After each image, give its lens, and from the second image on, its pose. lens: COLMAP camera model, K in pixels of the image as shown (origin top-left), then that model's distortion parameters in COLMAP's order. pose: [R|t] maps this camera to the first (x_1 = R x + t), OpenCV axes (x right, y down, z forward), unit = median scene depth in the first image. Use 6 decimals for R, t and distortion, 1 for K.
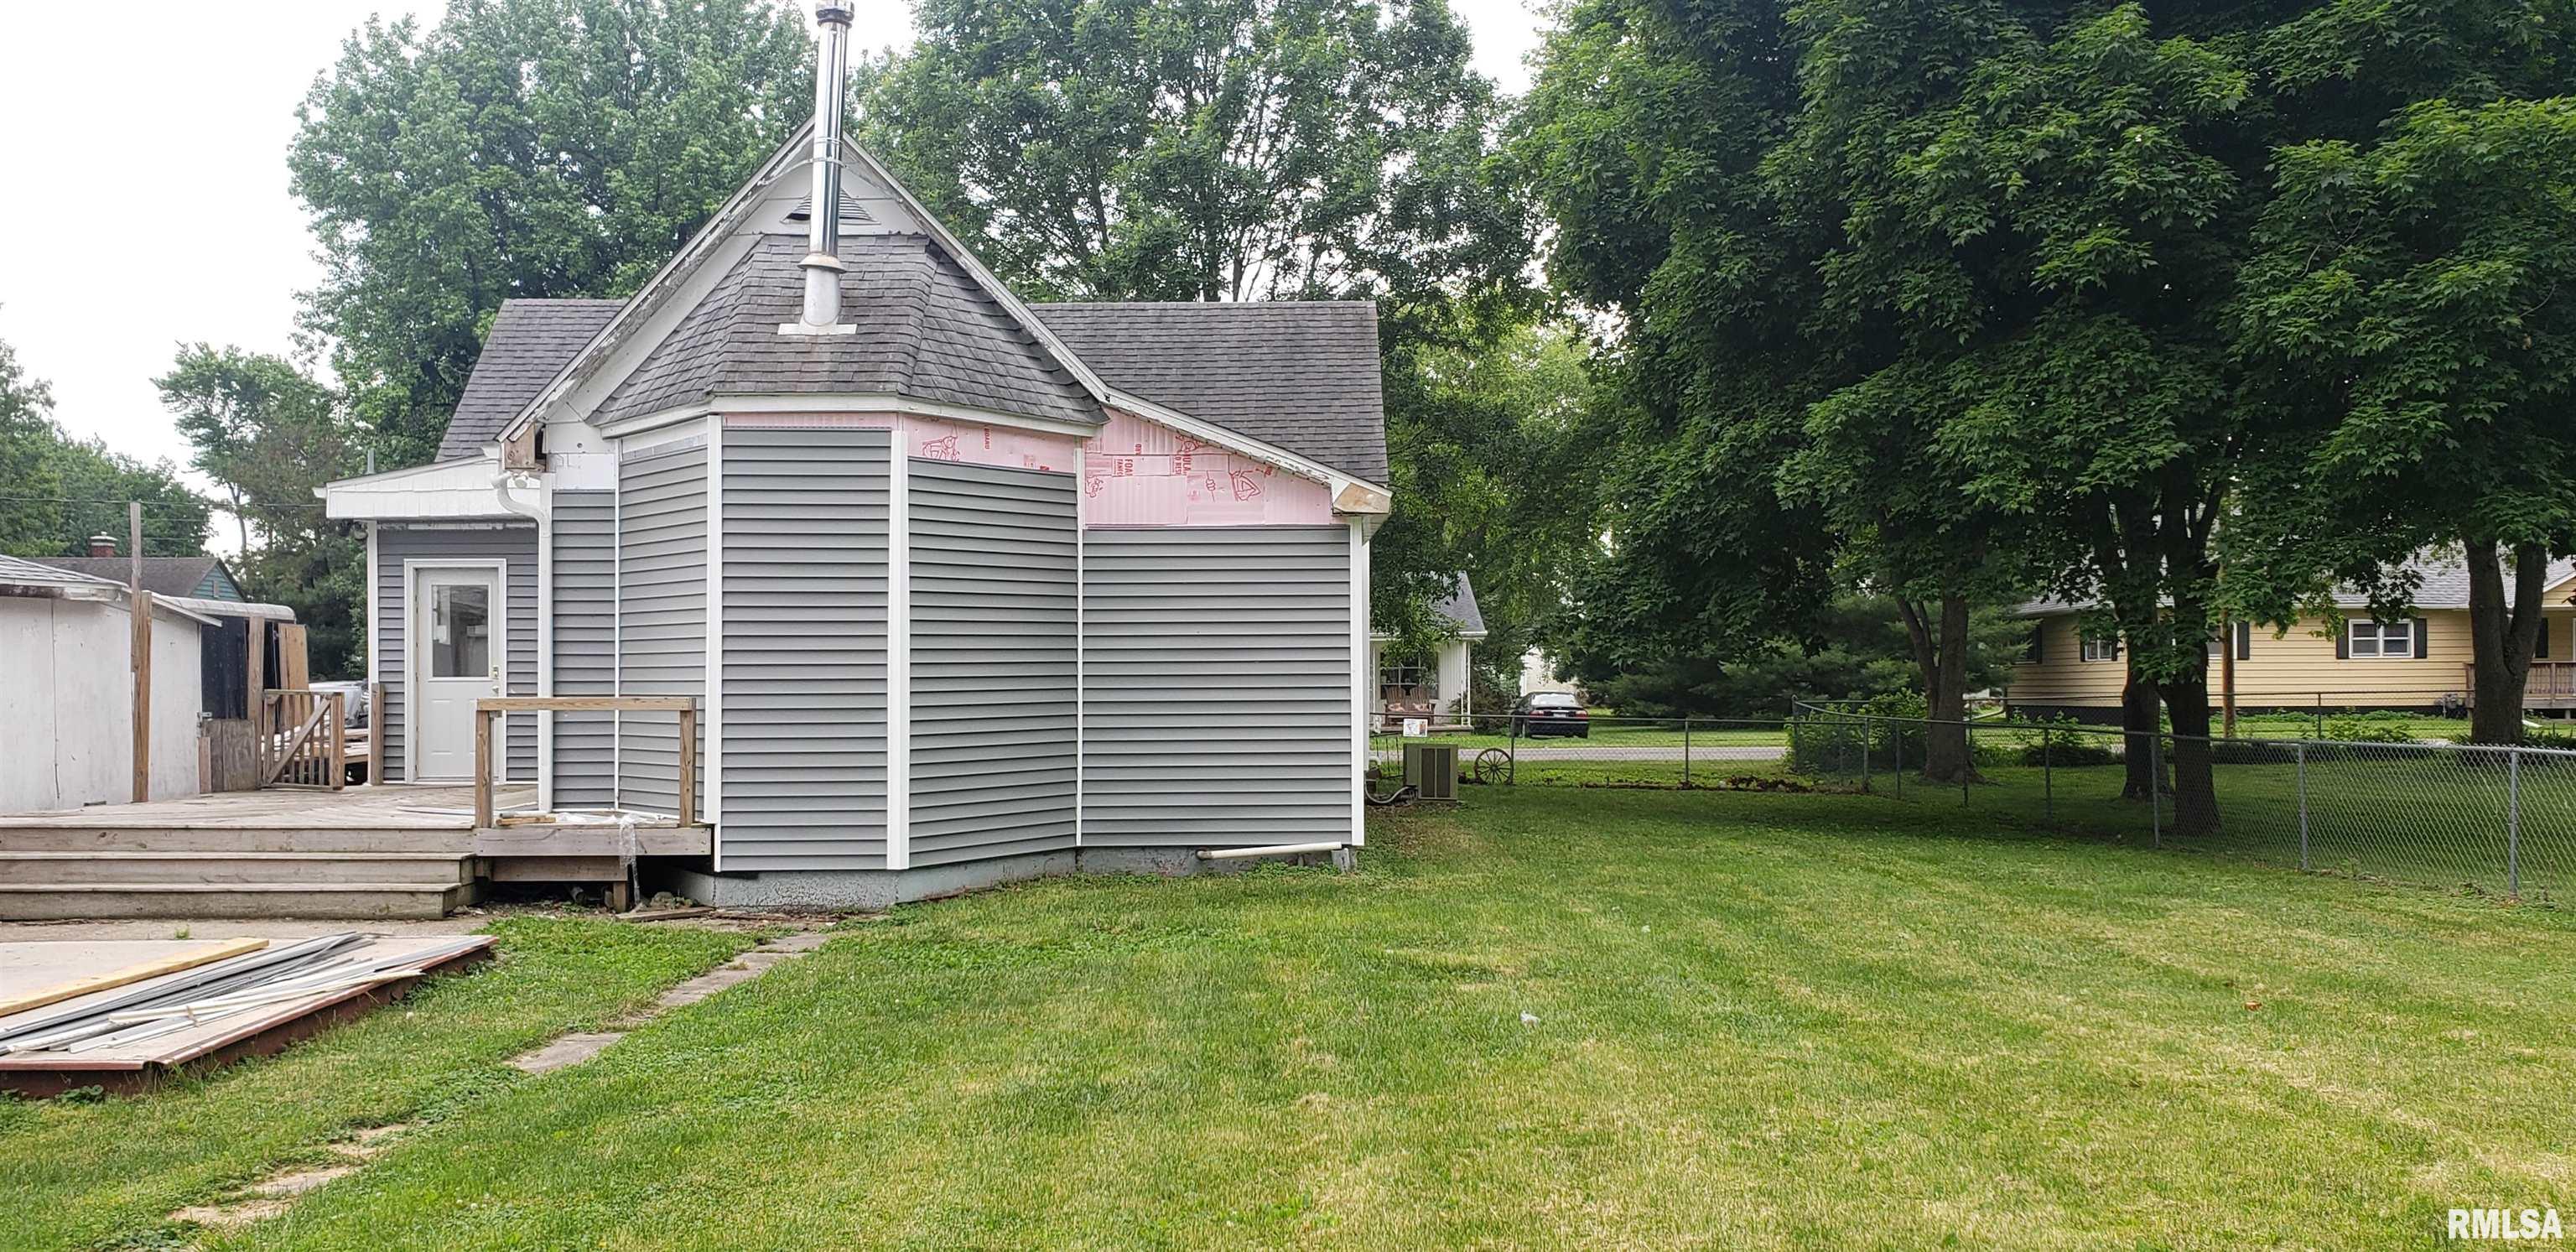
lens RADIAL K [[2143.5, 0, 1288.0], [0, 2143.5, 626.0], [0, 0, 1]] dist [0.142462, -0.277310]
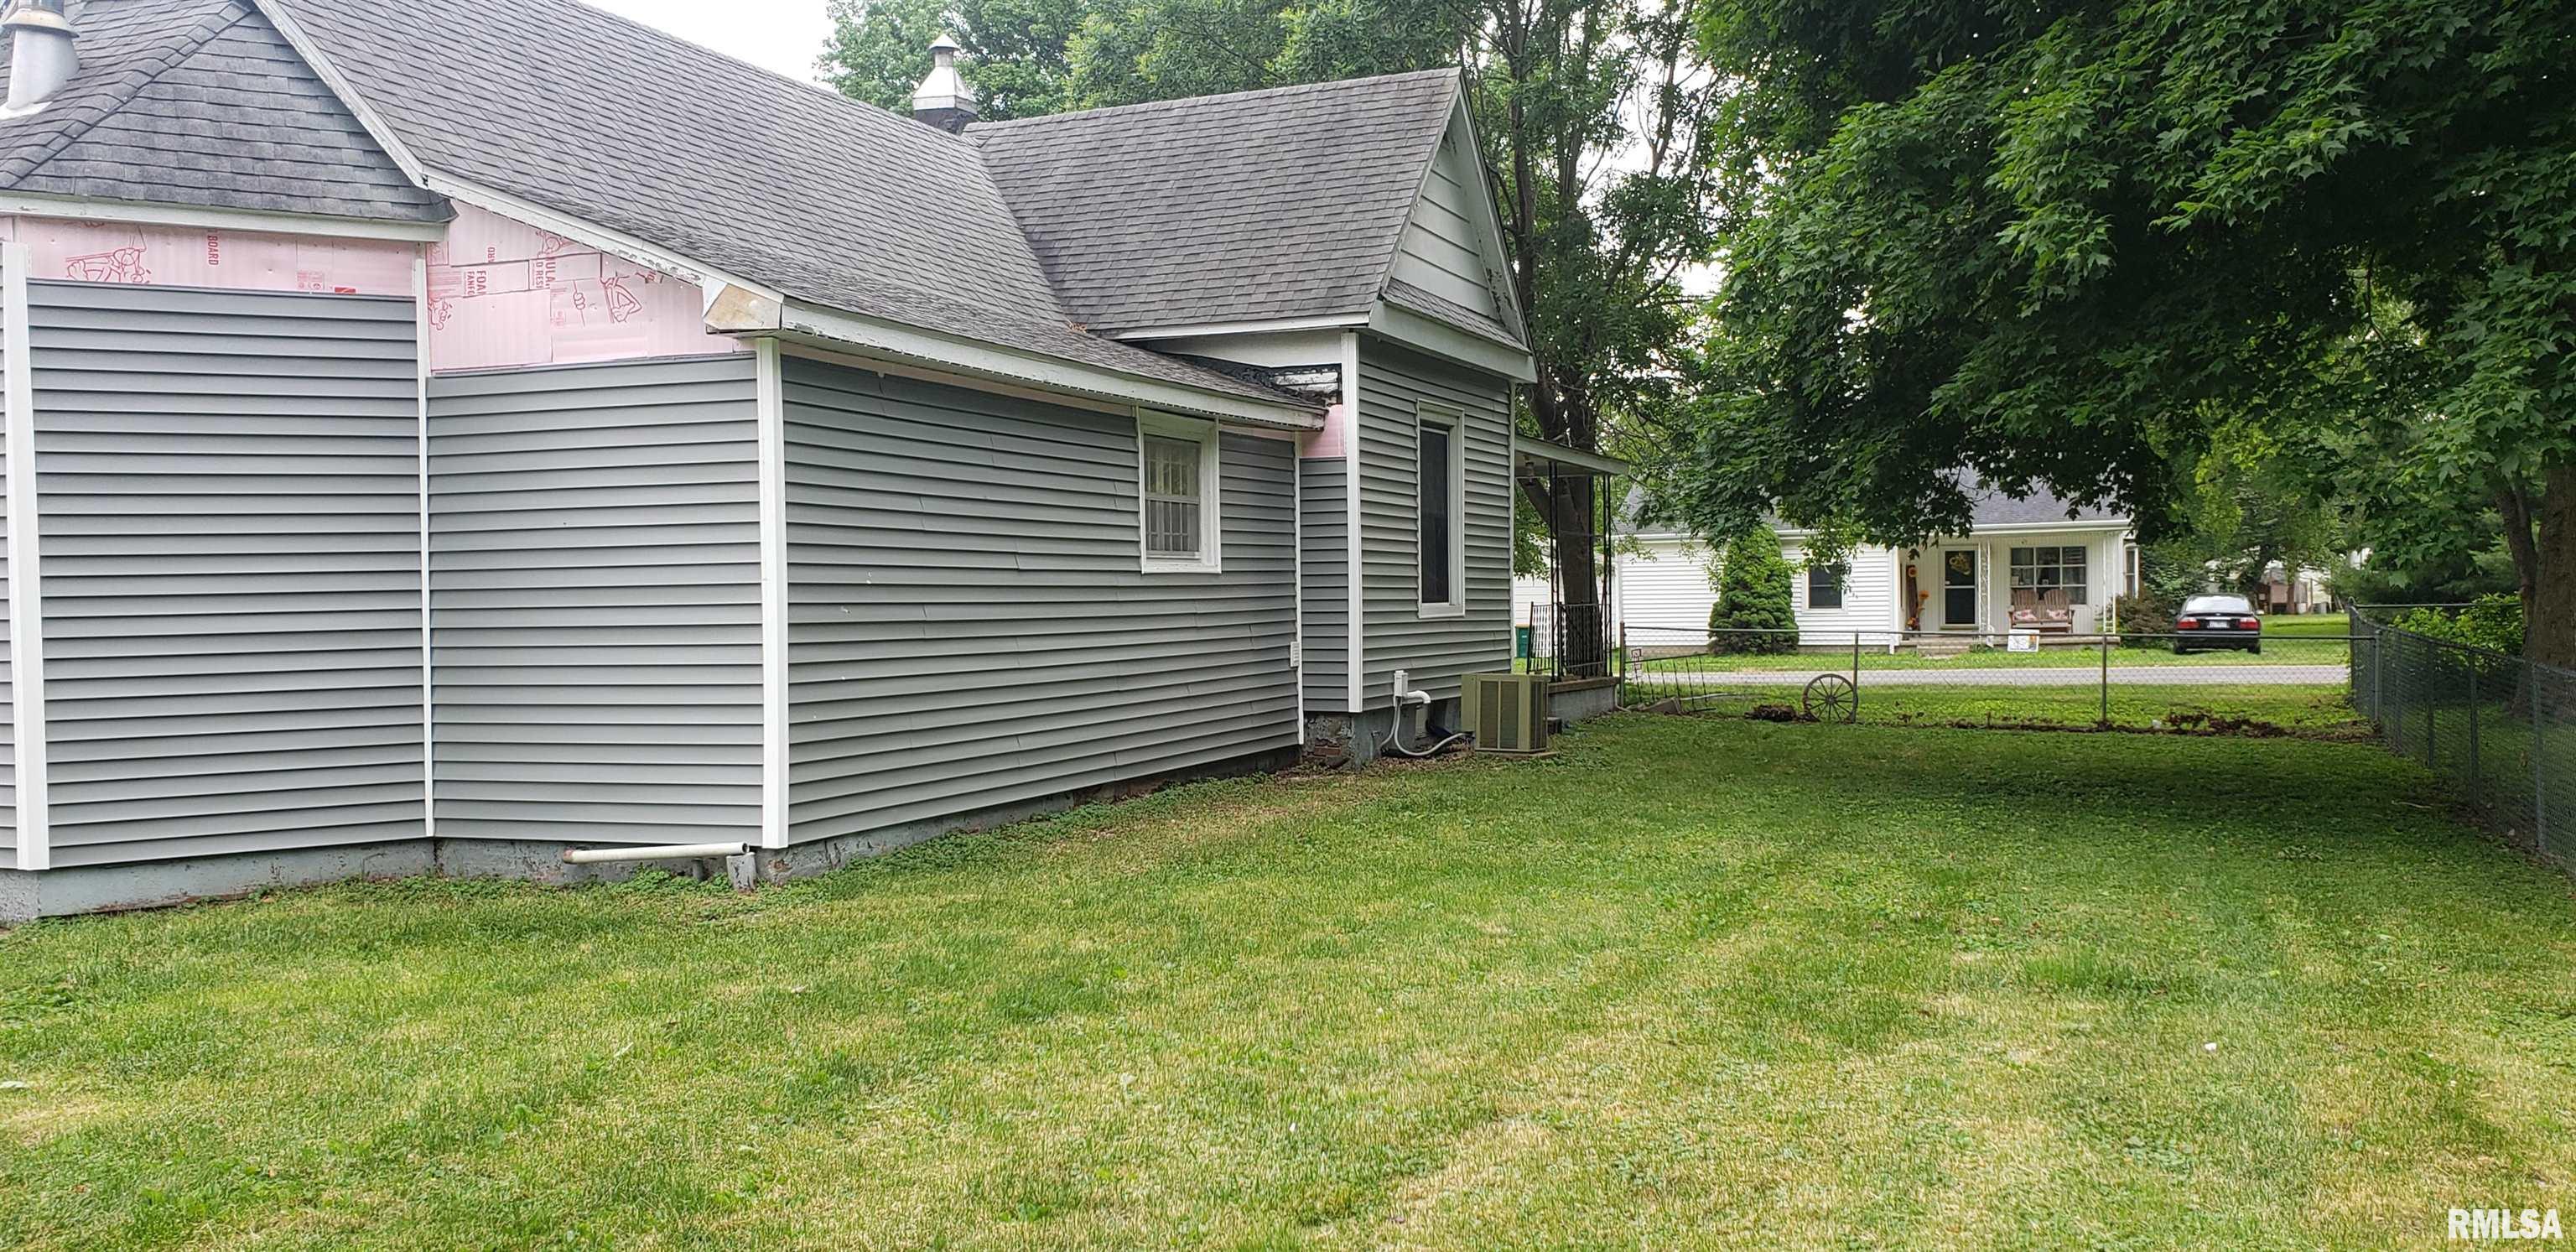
lens RADIAL K [[2143.5, 0, 1288.0], [0, 2143.5, 626.0], [0, 0, 1]] dist [0.142462, -0.277310]
pose [[0.921013, -0.005785, -0.389489, 0.430308], [0.022561, 0.999003, 0.038512, 0.013898], [0.388878, -0.044257, 0.920225, 0.463420]]
